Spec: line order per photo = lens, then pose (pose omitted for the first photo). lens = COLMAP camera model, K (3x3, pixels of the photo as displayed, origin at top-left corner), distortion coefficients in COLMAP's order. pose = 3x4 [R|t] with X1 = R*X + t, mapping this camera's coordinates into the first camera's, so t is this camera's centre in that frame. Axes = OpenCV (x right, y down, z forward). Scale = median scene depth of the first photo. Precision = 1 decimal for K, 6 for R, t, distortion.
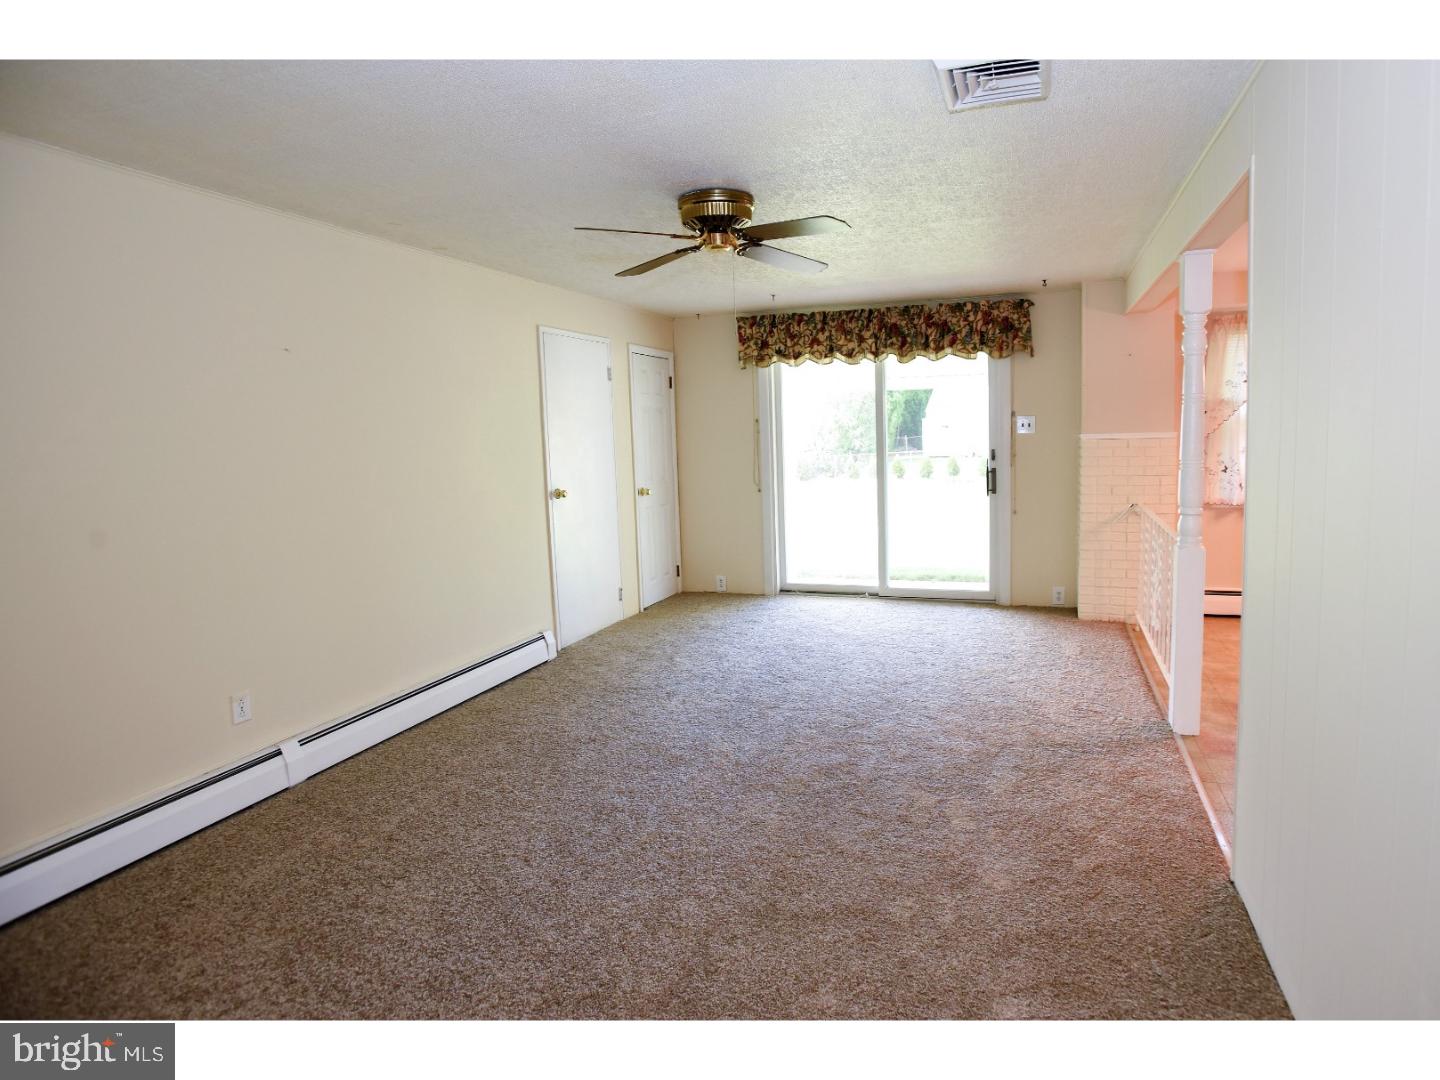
lens RADIAL K [[713.2, 0, 716.4], [0, 713.2, 495.0], [0, 0, 1]] dist [-0.061882, 0.000548]
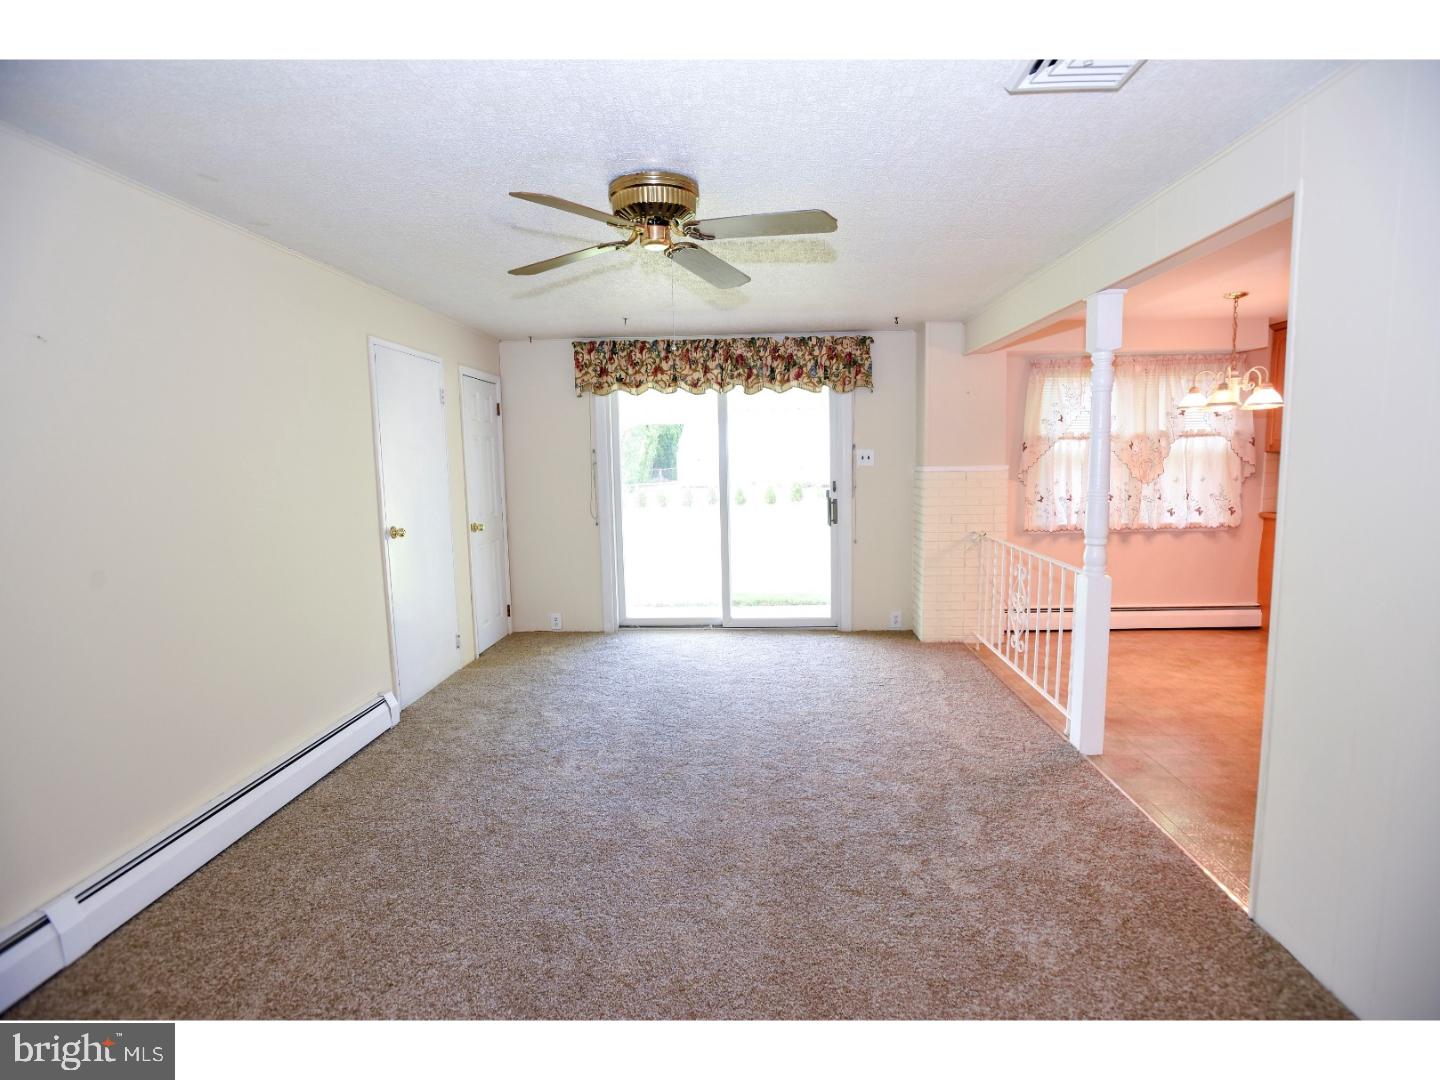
lens RADIAL K [[712.4, 0, 737.5], [0, 712.4, 536.3], [0, 0, 1]] dist [-0.062500, 0.015981]
pose [[0.960829, -0.019237, 0.276472, -0.034288], [0.015540, 0.999758, 0.015559, -0.002346], [-0.276704, -0.010653, 0.960896, 0.038803]]
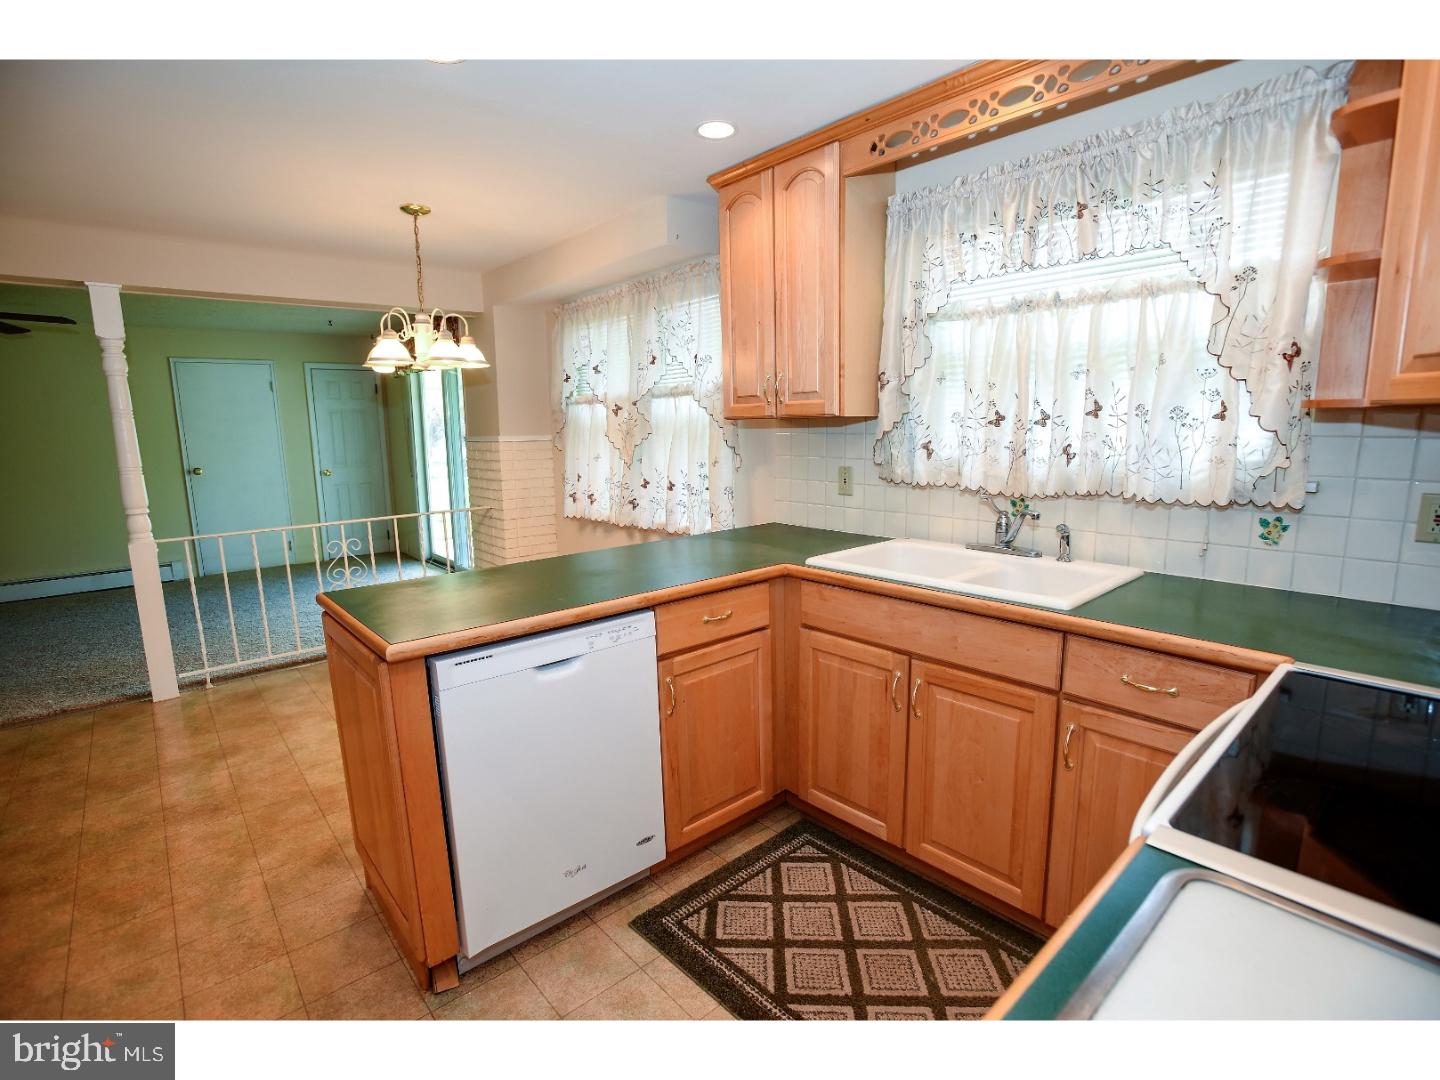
lens RADIAL K [[726.0, 0, 714.4], [0, 726.0, 541.2], [0, 0, 1]] dist [-0.061411, 0.030167]
pose [[0.841115, 0.095853, -0.532294, 0.990580], [-0.041256, 0.992674, 0.113564, -0.049259], [0.539280, -0.073560, 0.838908, 0.207777]]
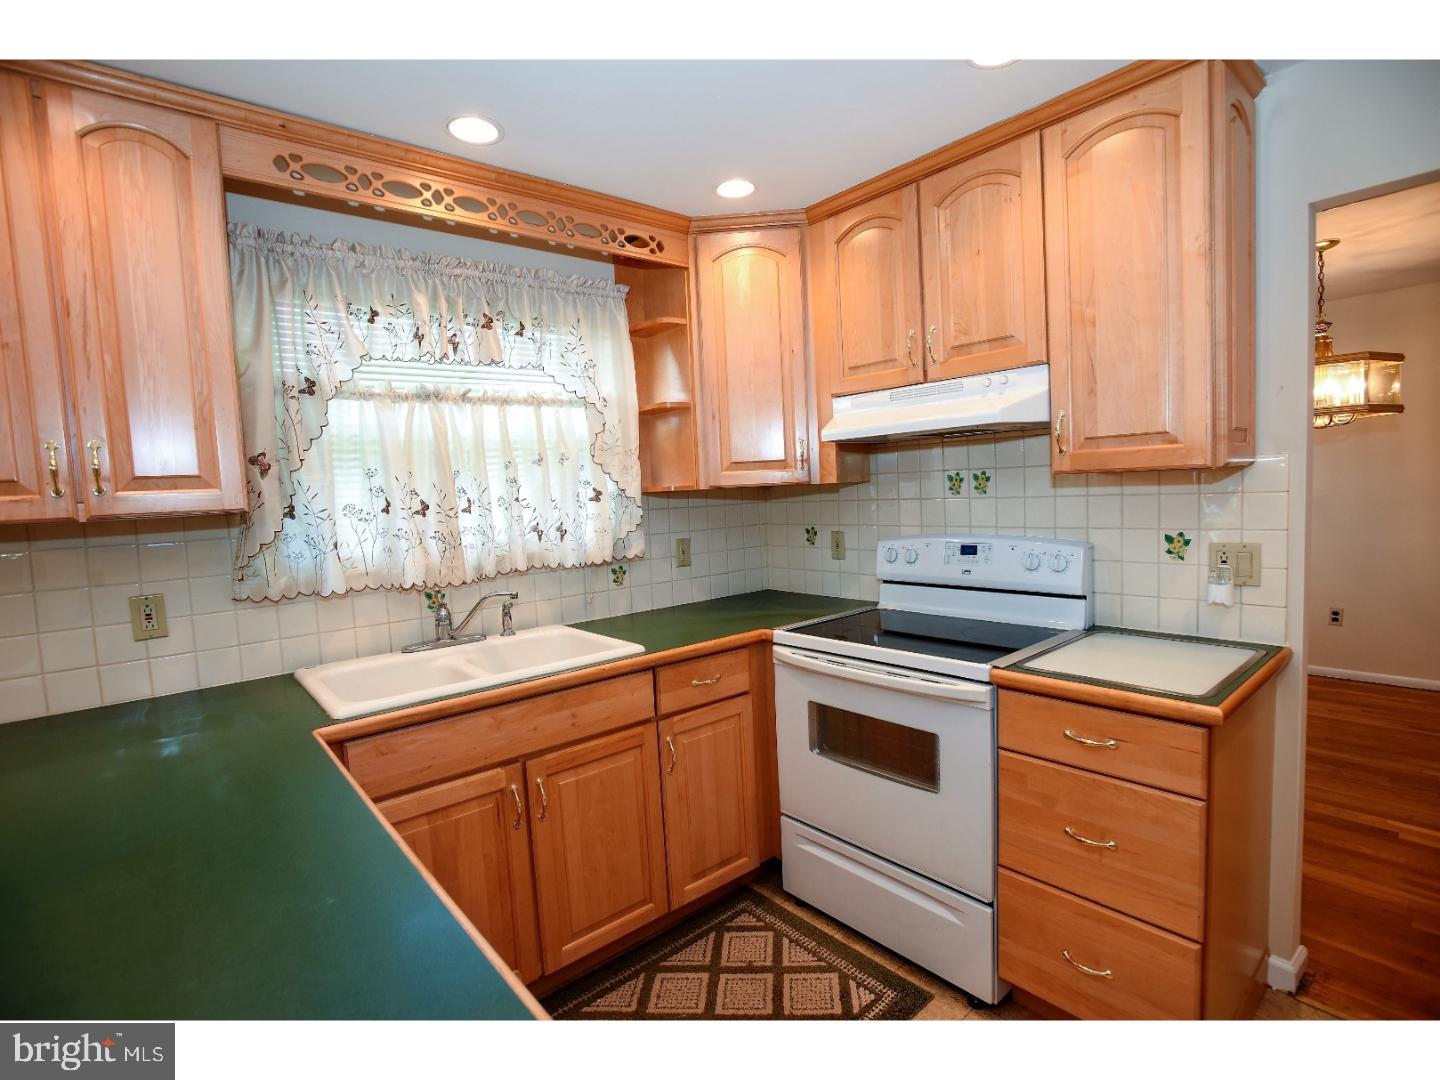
lens RADIAL K [[712.4, 0, 737.5], [0, 712.4, 536.3], [0, 0, 1]] dist [-0.062500, 0.015981]
pose [[0.516119, -0.056803, 0.854631, 0.717690], [0.101010, 0.994872, 0.005124, -0.048619], [-0.850540, 0.083682, 0.519210, 0.286053]]
